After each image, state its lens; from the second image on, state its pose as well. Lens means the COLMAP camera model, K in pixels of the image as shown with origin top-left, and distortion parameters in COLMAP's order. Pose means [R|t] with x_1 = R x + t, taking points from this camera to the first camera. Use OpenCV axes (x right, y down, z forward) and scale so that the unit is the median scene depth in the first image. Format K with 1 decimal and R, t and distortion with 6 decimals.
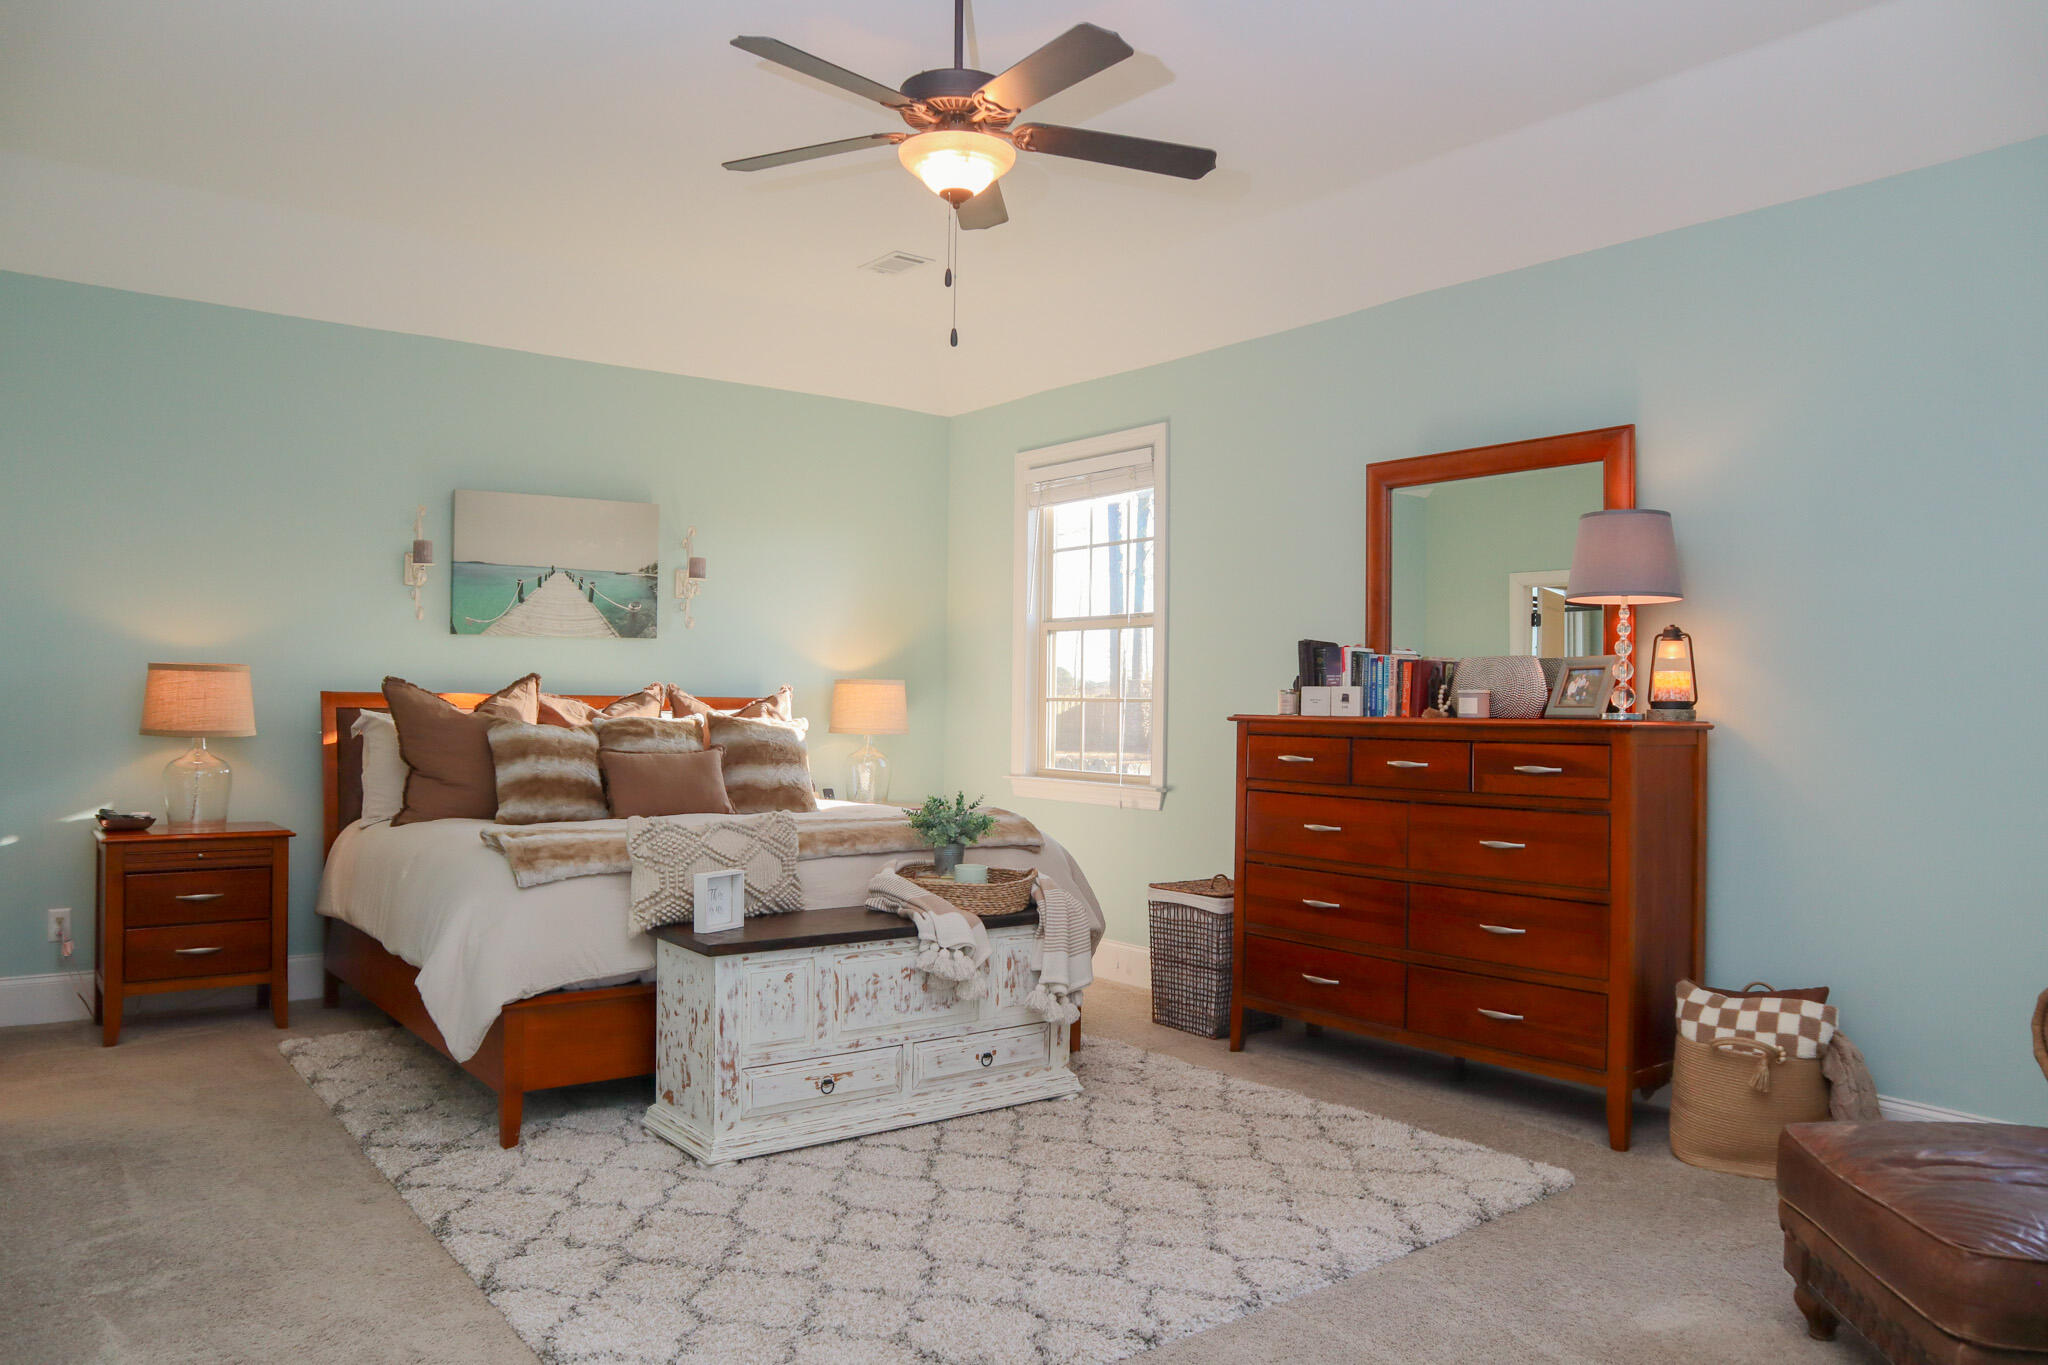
lens RADIAL K [[1436.4, 0, 1070.7], [0, 1436.4, 679.2], [0, 0, 1]] dist [-0.124337, 0.070984]
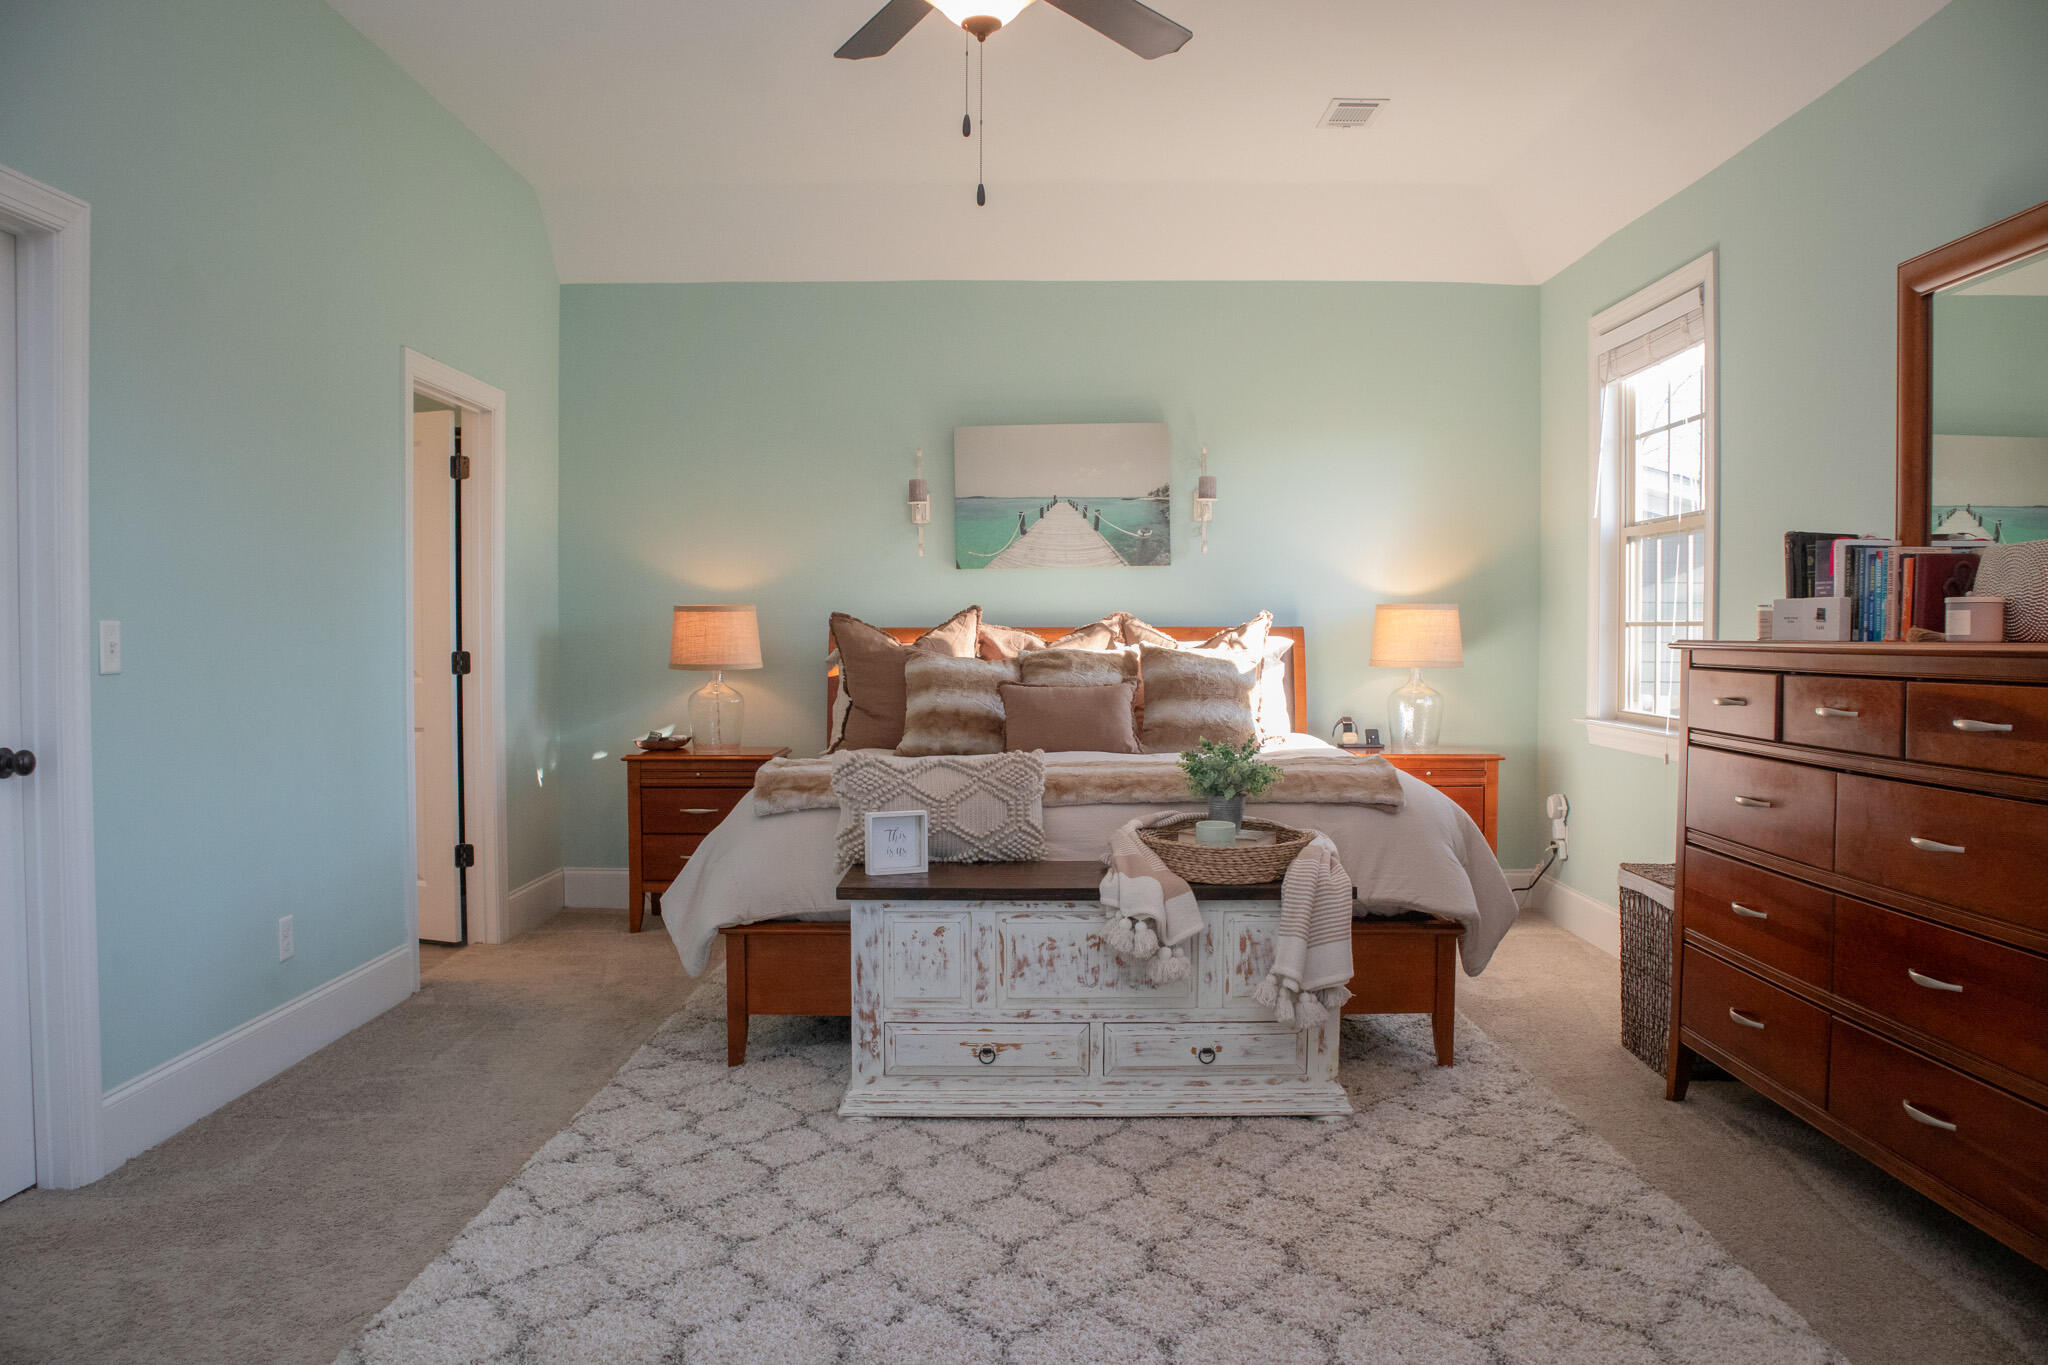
lens RADIAL K [[1490.1, 0, 1016.7], [0, 1490.1, 677.4], [0, 0, 1]] dist [-0.127946, 0.087148]
pose [[0.772624, 0.005951, -0.634836, 0.367457], [0.022171, 0.999093, 0.036348, 0.010635], [0.634477, -0.042159, 0.771791, 0.247944]]
